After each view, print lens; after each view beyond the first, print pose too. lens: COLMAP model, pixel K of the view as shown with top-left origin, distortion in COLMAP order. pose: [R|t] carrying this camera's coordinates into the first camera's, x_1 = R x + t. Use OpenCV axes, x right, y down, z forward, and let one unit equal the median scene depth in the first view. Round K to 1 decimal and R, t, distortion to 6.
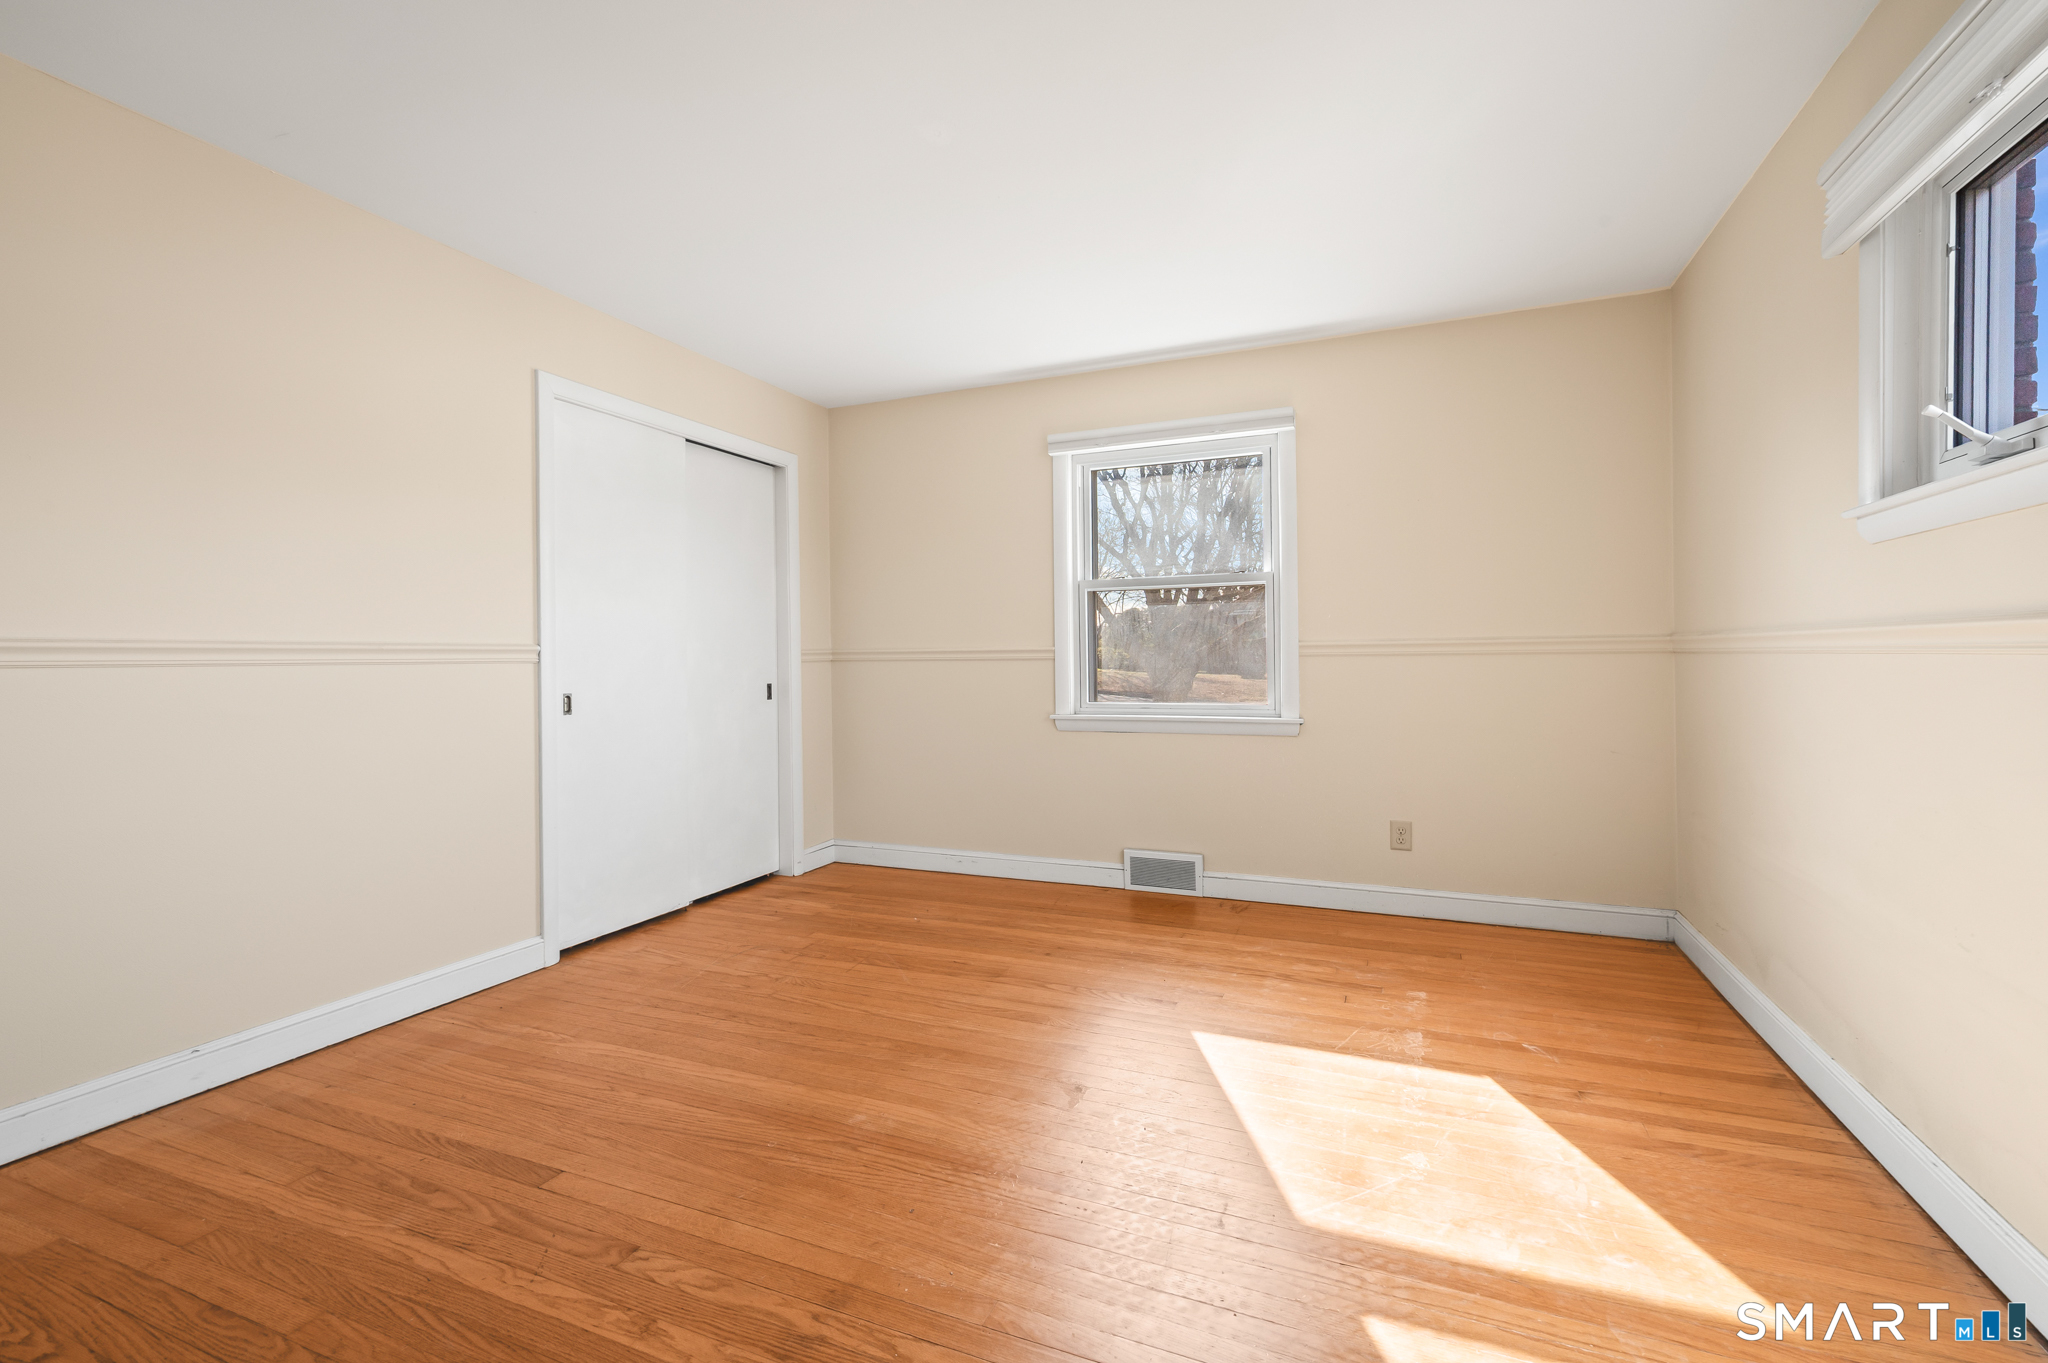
lens RADIAL K [[841.9, 0, 1080.4], [0, 841.9, 664.3], [0, 0, 1]] dist [0.002108, 0.000157]
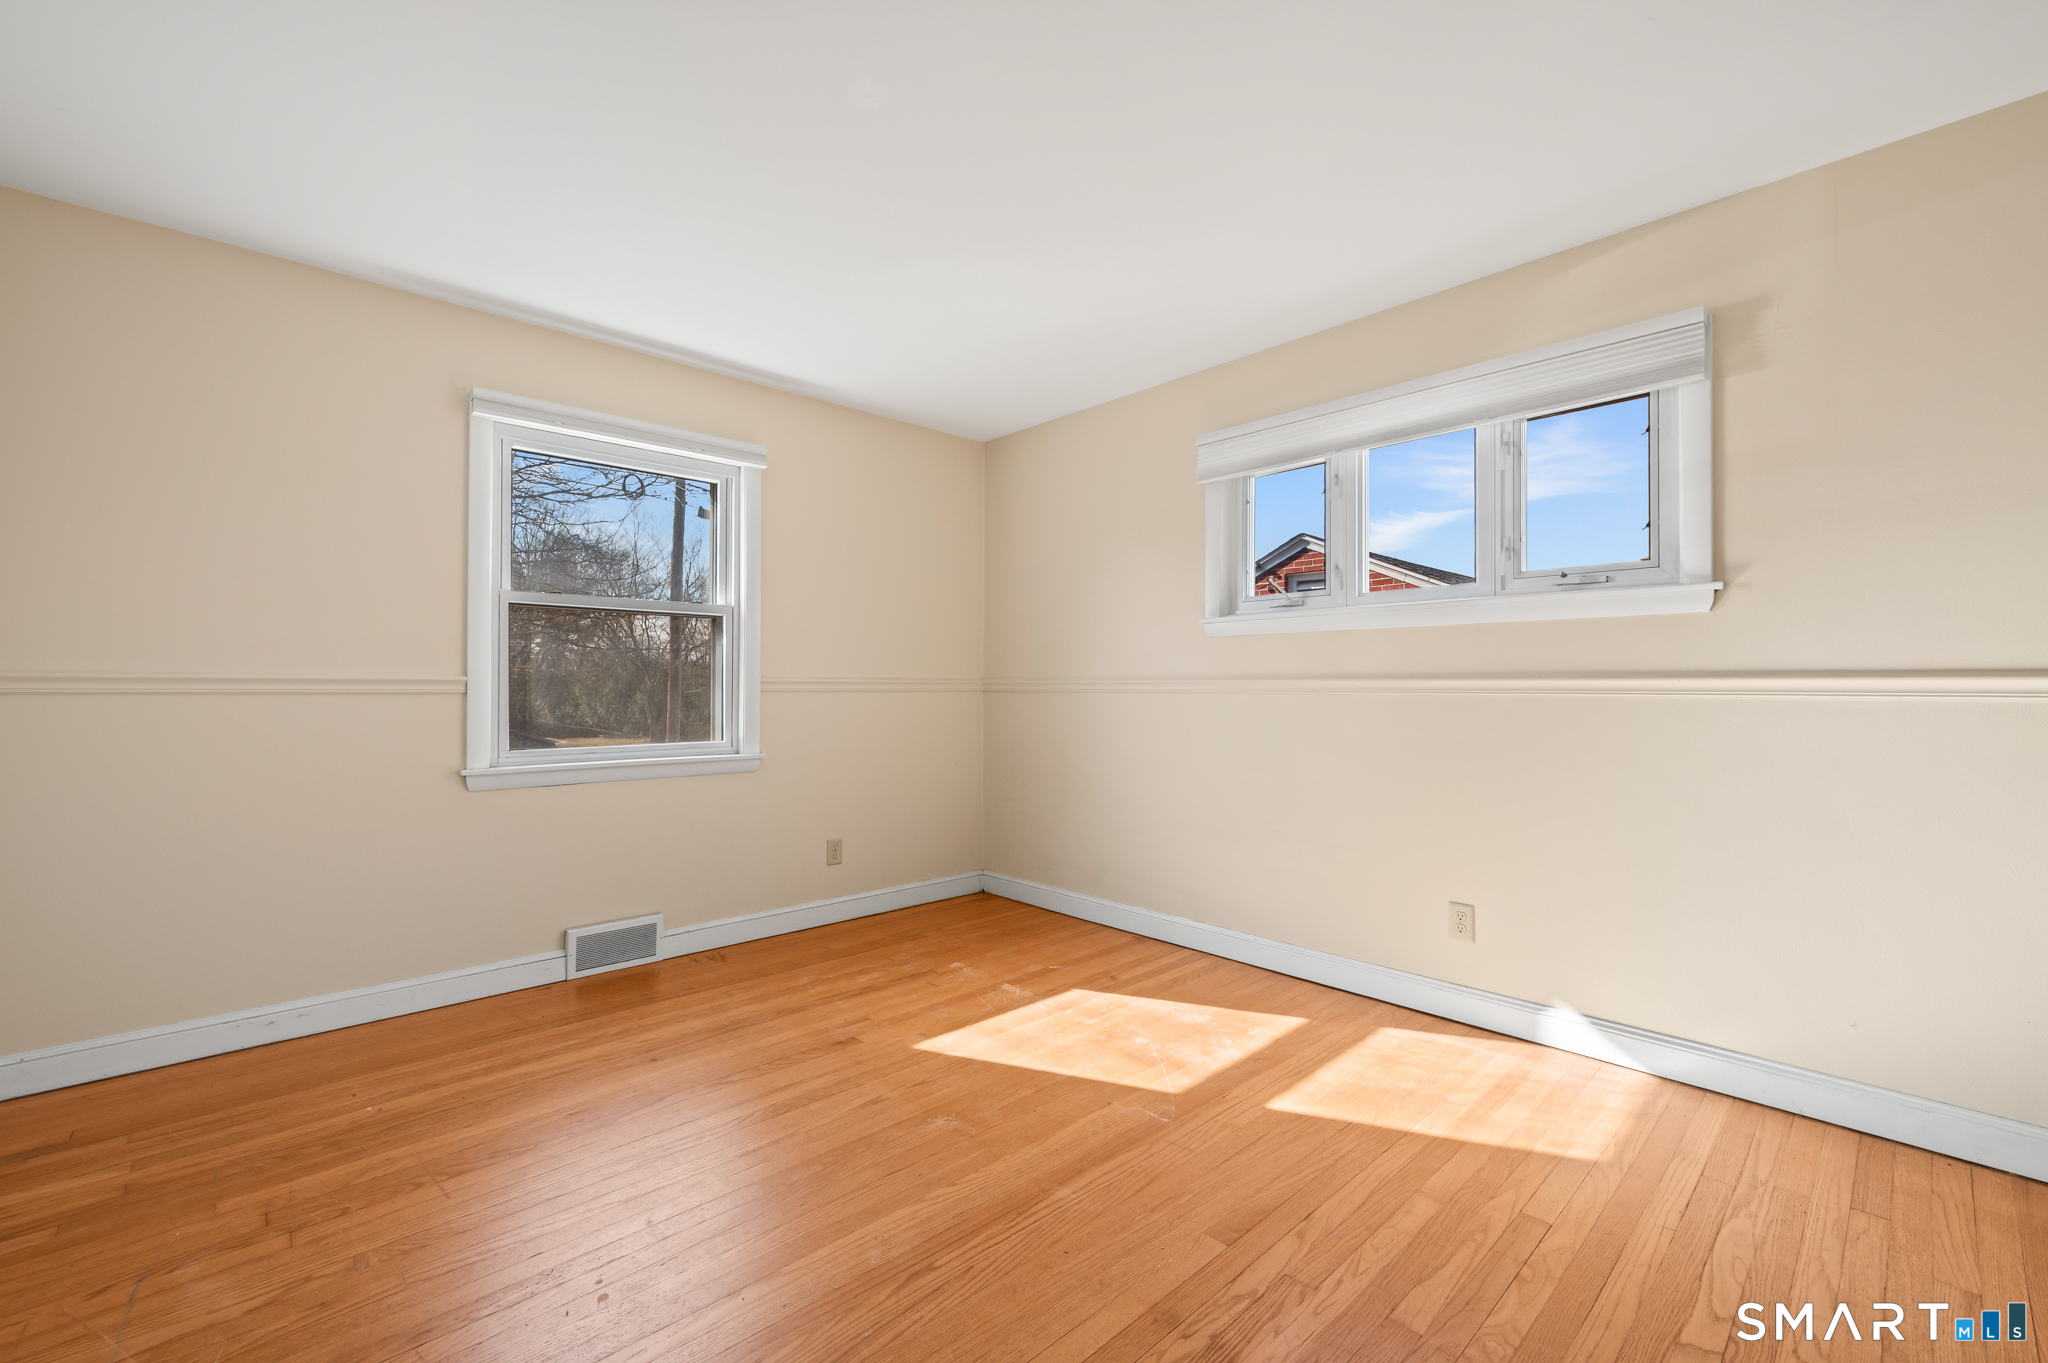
lens RADIAL K [[828.9, 0, 1024.0], [0, 828.9, 681.5], [0, 0, 1]] dist [-0.002403, -0.000176]
pose [[0.448718, 0.019526, 0.893460, -0.549427], [0.003470, 0.999716, -0.023590, 0.003275], [-0.893667, 0.013685, 0.448522, 0.300955]]
